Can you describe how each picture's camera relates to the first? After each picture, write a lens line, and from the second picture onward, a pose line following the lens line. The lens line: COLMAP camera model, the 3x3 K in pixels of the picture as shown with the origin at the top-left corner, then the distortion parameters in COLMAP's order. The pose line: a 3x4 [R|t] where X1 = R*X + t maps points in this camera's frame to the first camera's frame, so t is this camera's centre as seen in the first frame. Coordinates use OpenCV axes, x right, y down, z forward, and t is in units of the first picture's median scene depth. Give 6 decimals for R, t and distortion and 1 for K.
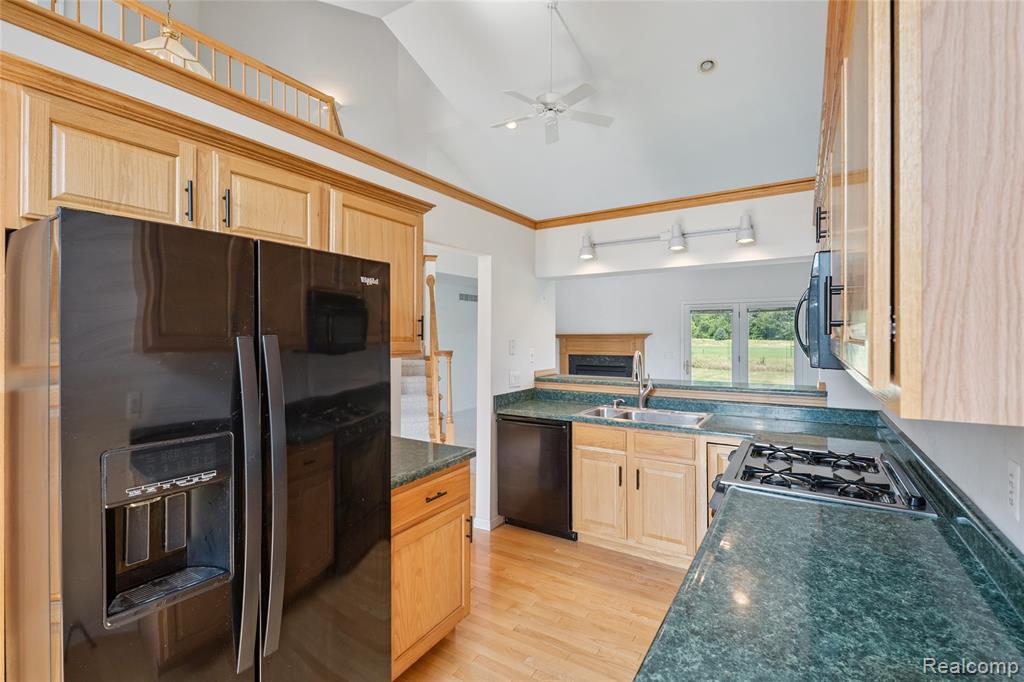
lens RADIAL K [[458.5, 0, 510.4], [0, 458.5, 335.1], [0, 0, 1]] dist [0.002501, -0.001981]
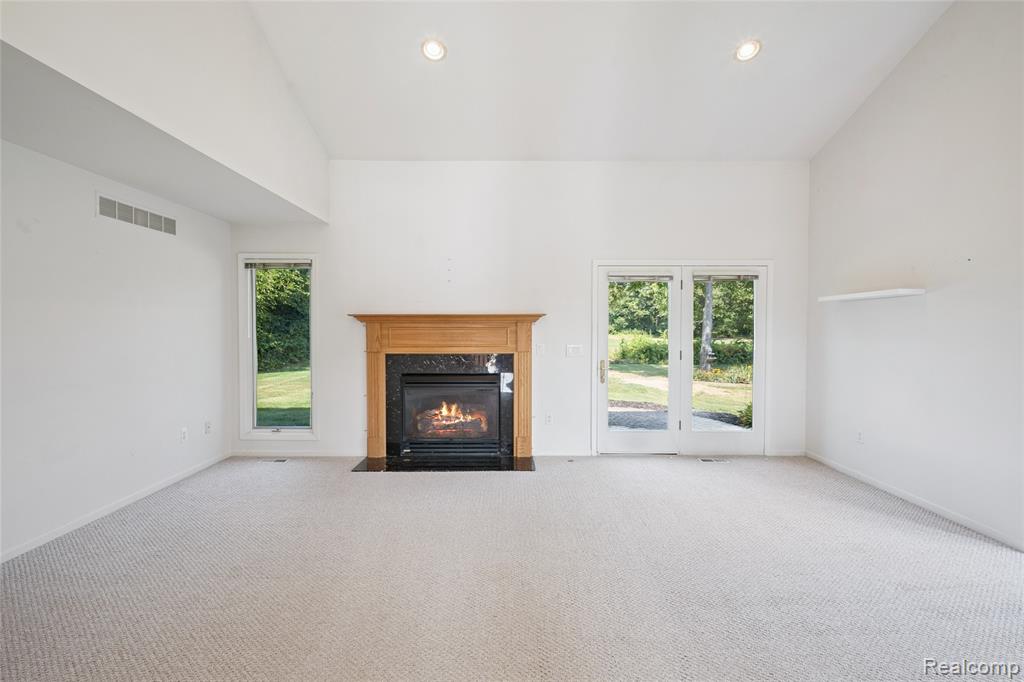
lens RADIAL K [[458.5, 0, 513.8], [0, 458.5, 334.2], [0, 0, 1]] dist [0.002501, -0.001981]
pose [[0.848228, -0.003031, 0.529622, -0.056162], [-0.004825, 0.999898, 0.013450, 0.030652], [-0.529609, -0.013964, 0.848127, 1.186782]]
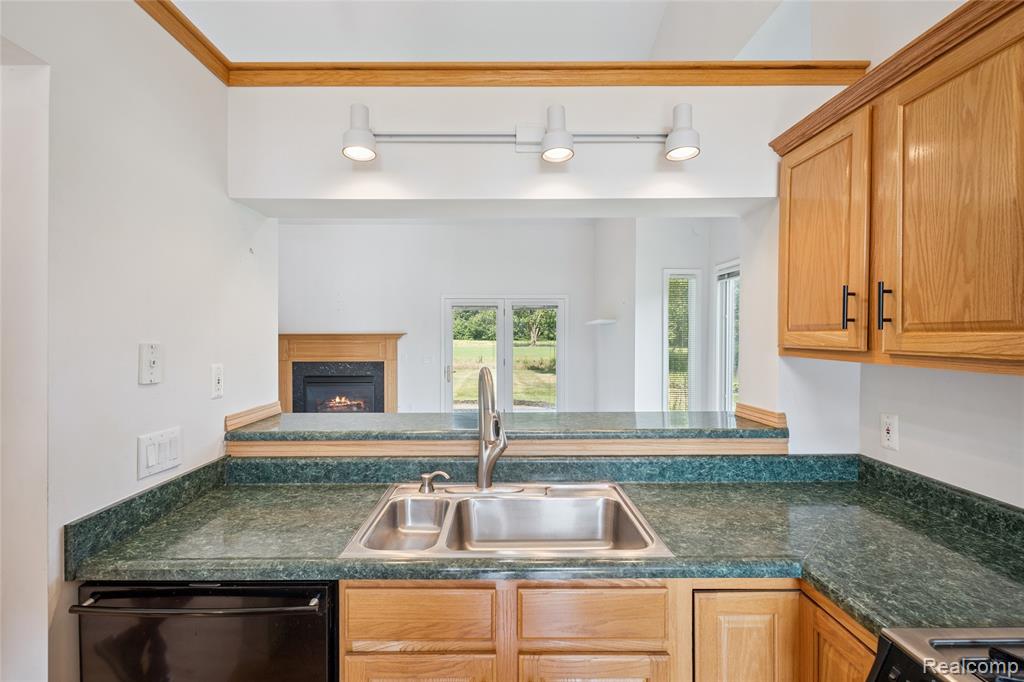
lens RADIAL K [[458.5, 0, 504.9], [0, 458.5, 338.5], [0, 0, 1]] dist [0.002501, -0.001981]
pose [[0.840263, -0.000183, 0.542179, 0.041095], [-0.002916, 0.999984, 0.004857, 0.002943], [-0.542171, -0.005662, 0.840249, 0.516938]]
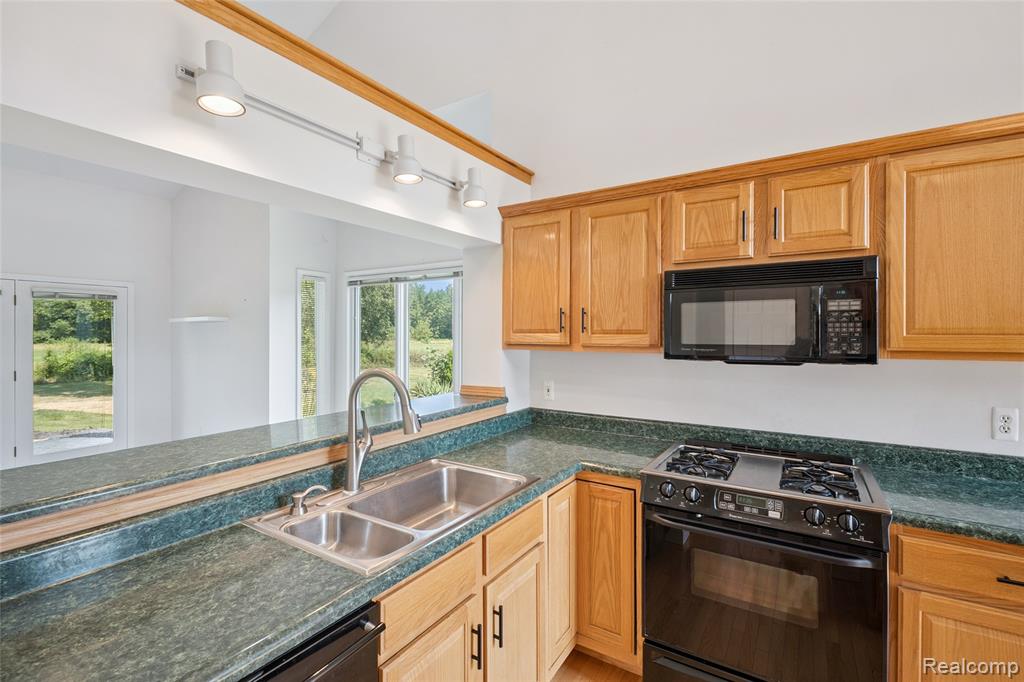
lens RADIAL K [[458.5, 0, 507.1], [0, 458.5, 333.8], [0, 0, 1]] dist [0.002501, -0.001981]
pose [[0.012188, 0.001520, 0.999925, -0.164249], [0.001878, 0.999997, -0.001543, -0.000393], [-0.999924, 0.001897, 0.012185, 0.730794]]
